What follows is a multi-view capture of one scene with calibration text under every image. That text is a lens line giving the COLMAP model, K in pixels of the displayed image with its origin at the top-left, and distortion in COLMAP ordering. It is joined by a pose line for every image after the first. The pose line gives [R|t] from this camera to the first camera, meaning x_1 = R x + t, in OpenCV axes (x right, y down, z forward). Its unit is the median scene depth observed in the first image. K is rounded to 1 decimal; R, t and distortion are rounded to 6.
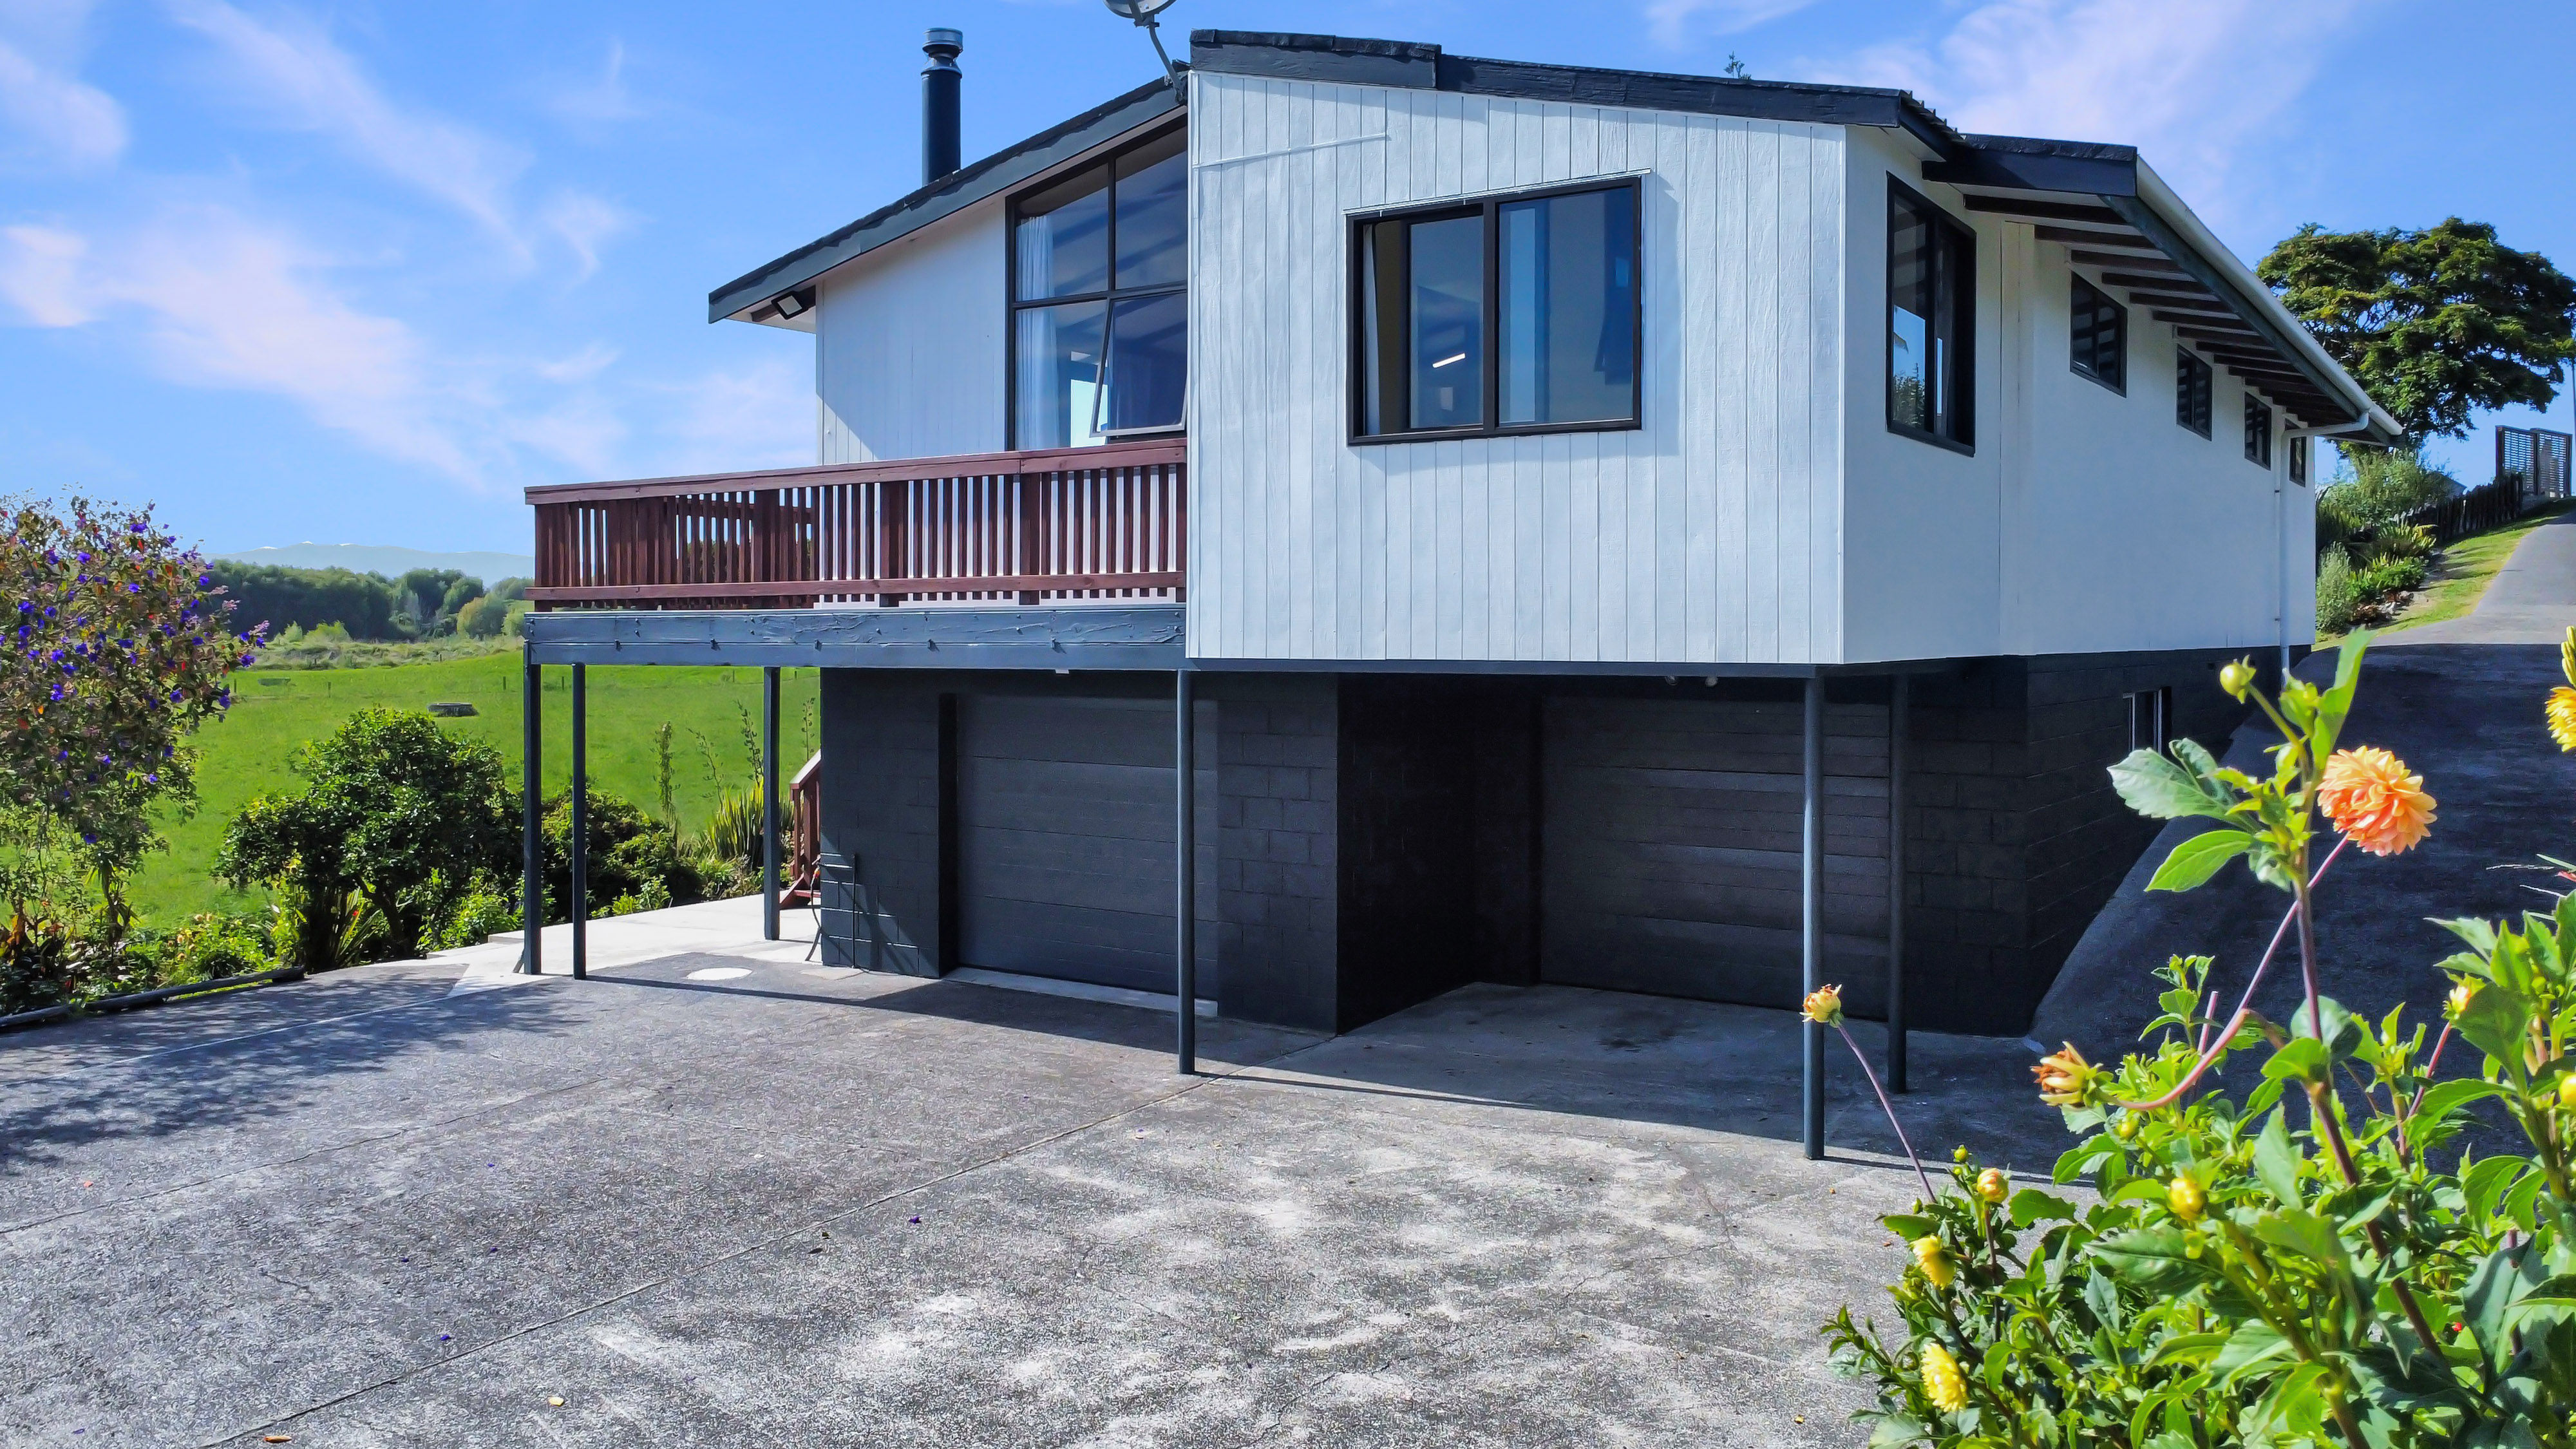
lens RADIAL K [[1934.9, 0, 1288.0], [0, 1934.9, 724.5], [0, 0, 1]] dist [-0.002310, 0.002048]
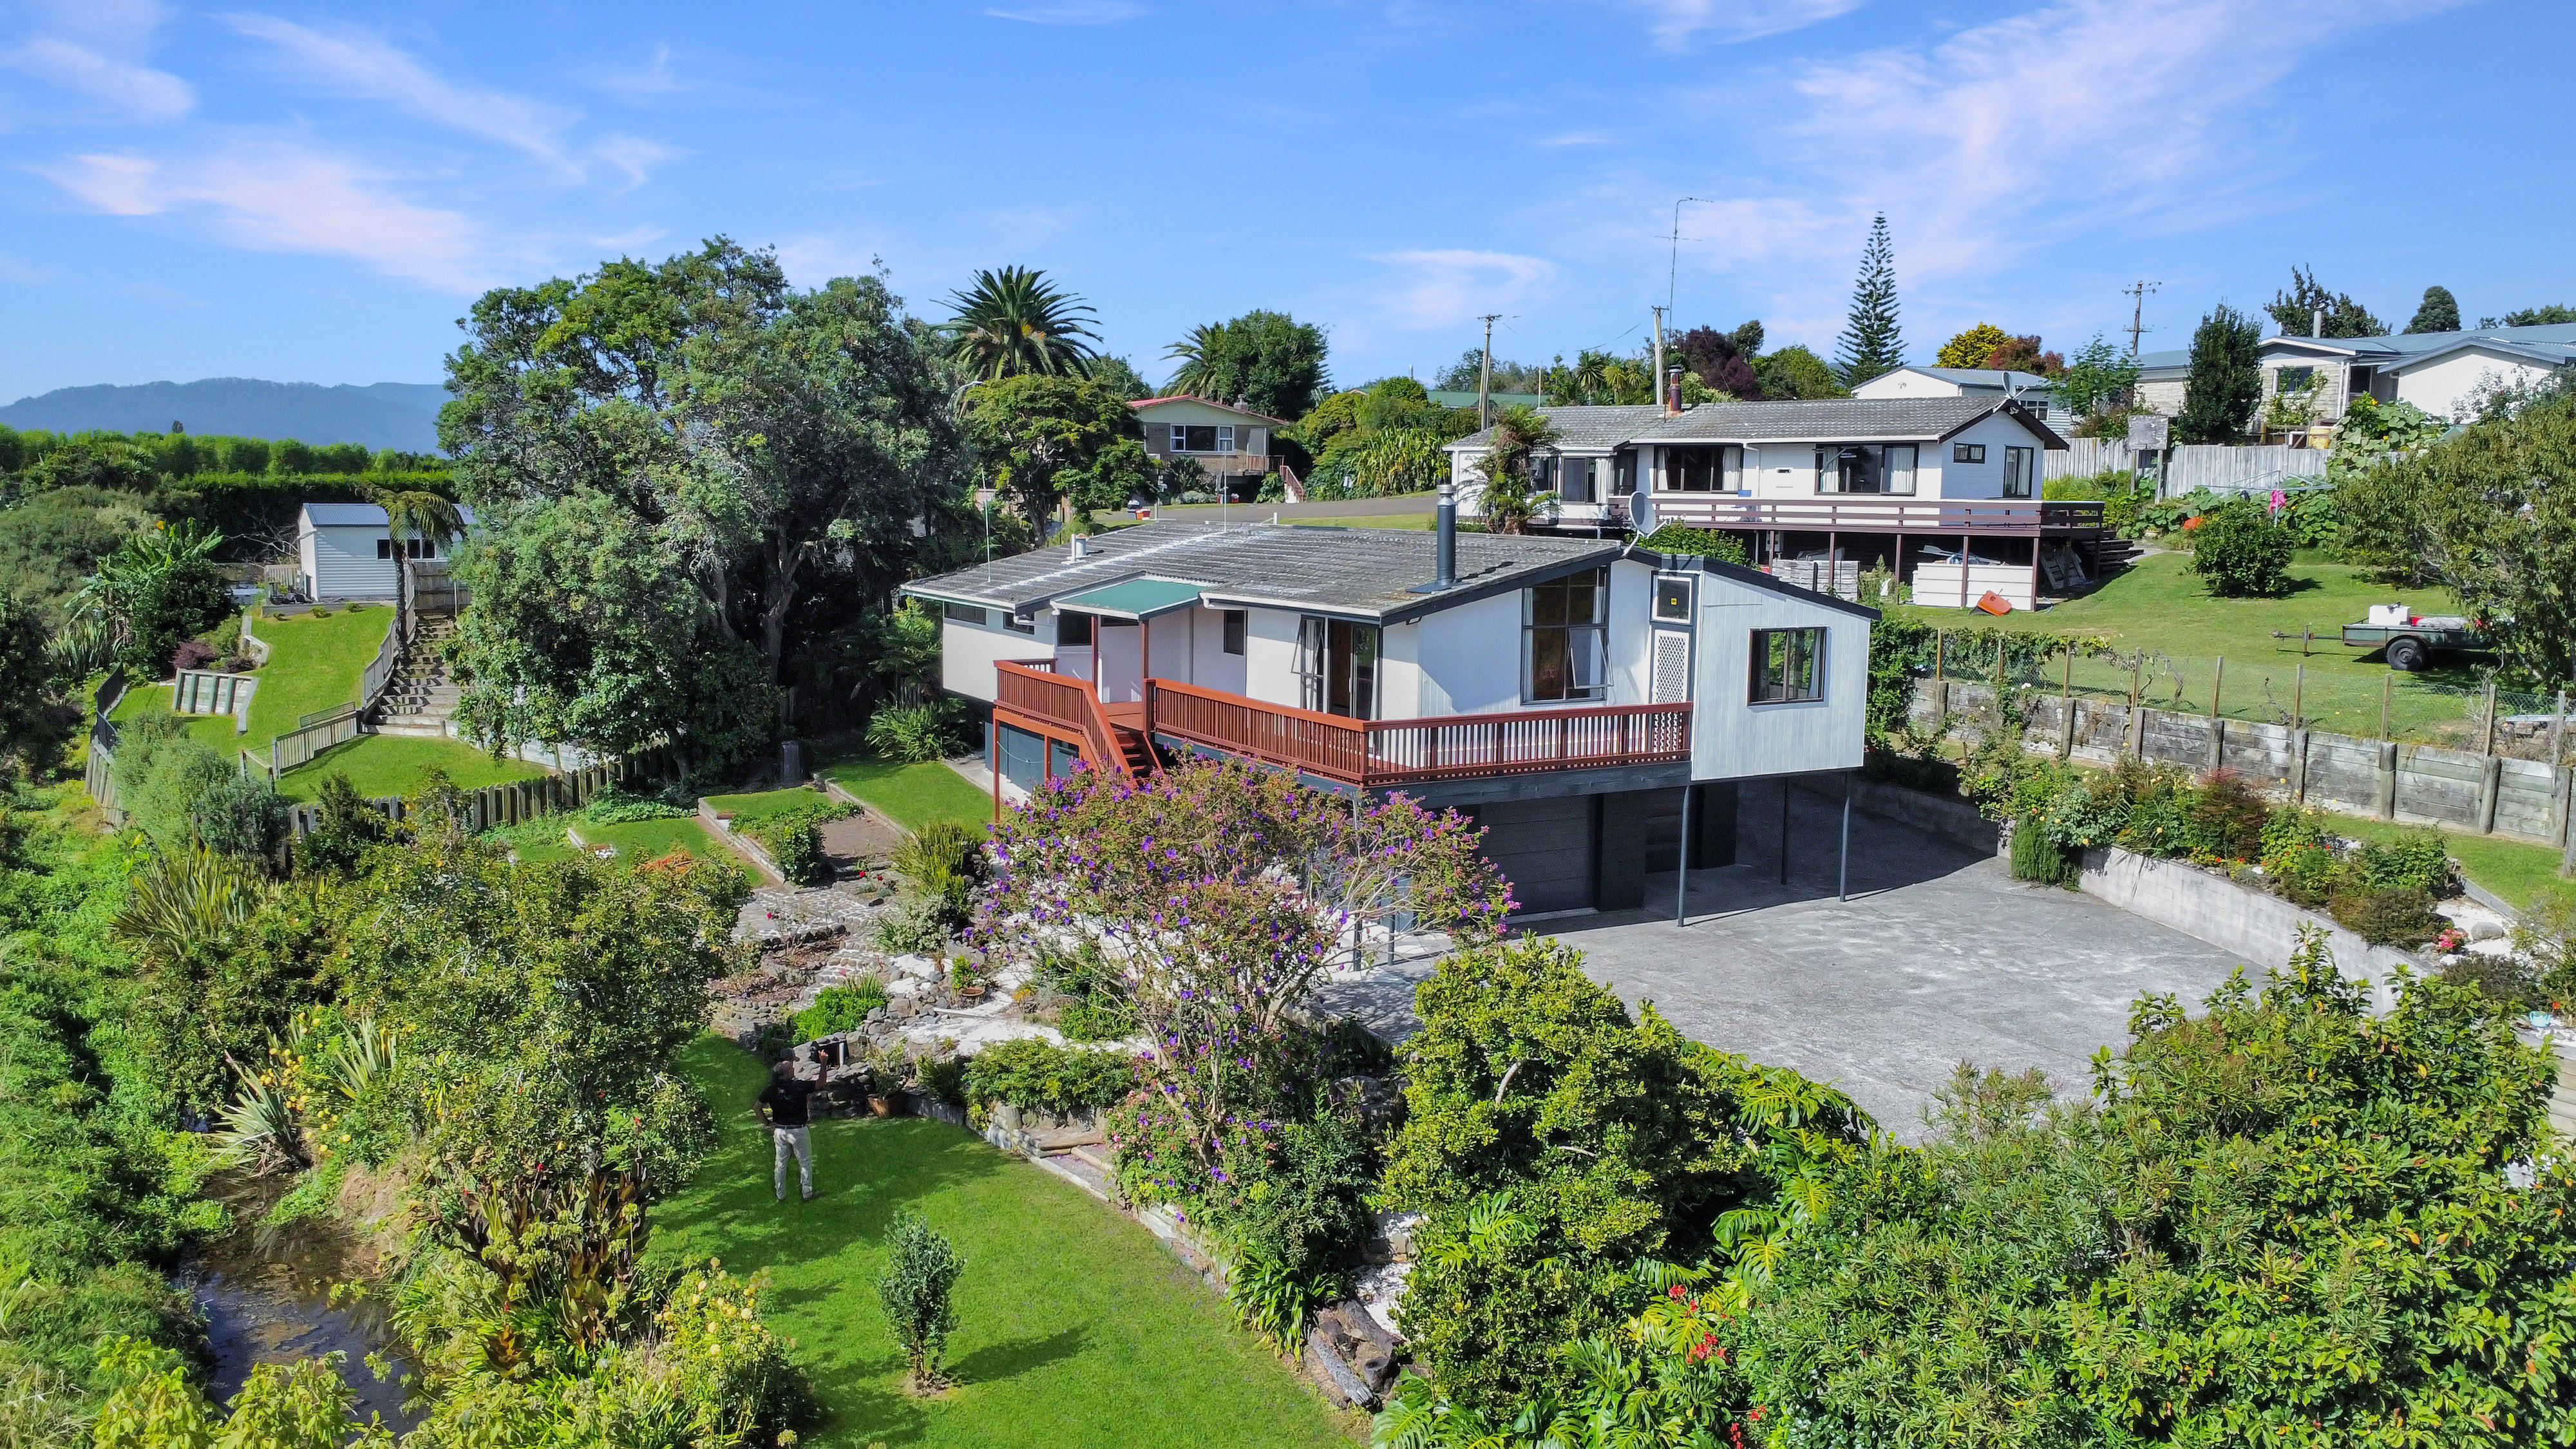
lens RADIAL K [[1934.9, 0, 1288.0], [0, 1934.9, 724.5], [0, 0, 1]] dist [-0.002310, 0.002048]
pose [[0.470132, -0.105345, 0.876287, -3.068423], [0.034660, 0.994289, 0.100936, -0.461759], [-0.881915, -0.017081, 0.471098, 0.219976]]
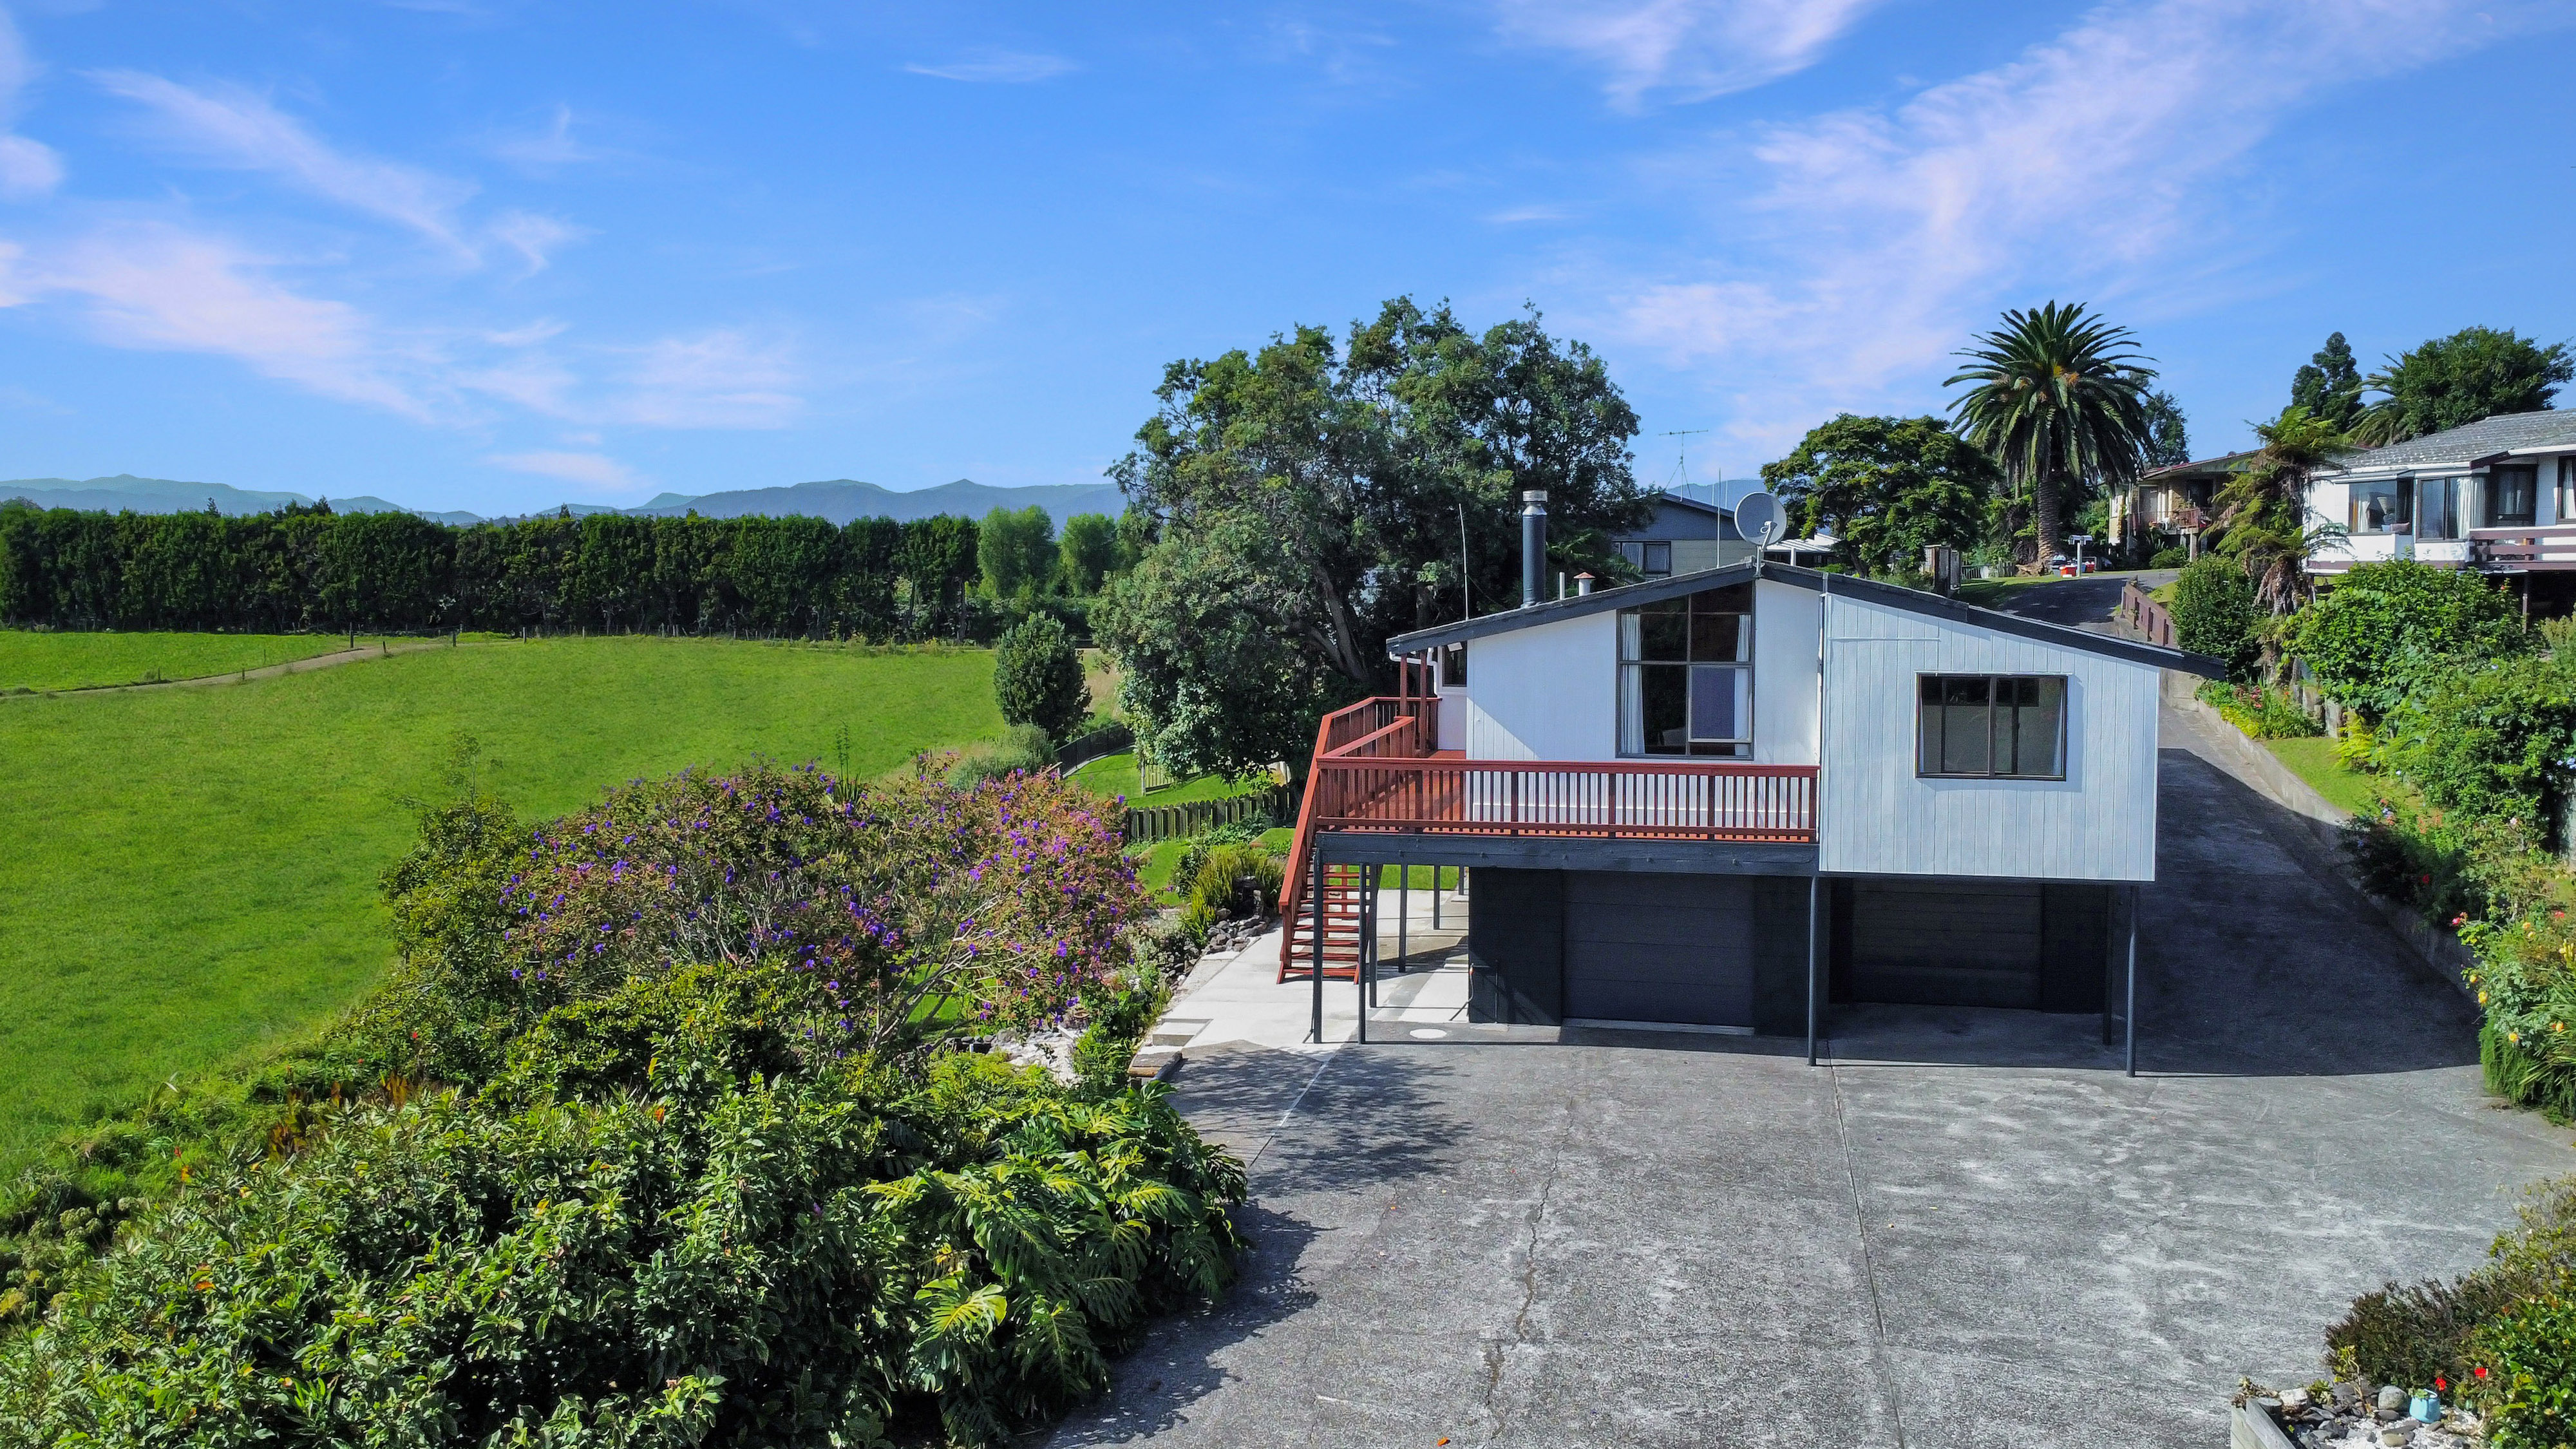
lens RADIAL K [[1934.9, 0, 1288.0], [0, 1934.9, 724.5], [0, 0, 1]] dist [-0.002310, 0.002048]
pose [[0.931454, -0.031886, 0.362460, -1.494391], [0.019973, 0.999132, 0.036568, -0.311963], [-0.363311, -0.026823, 0.931282, -0.828932]]
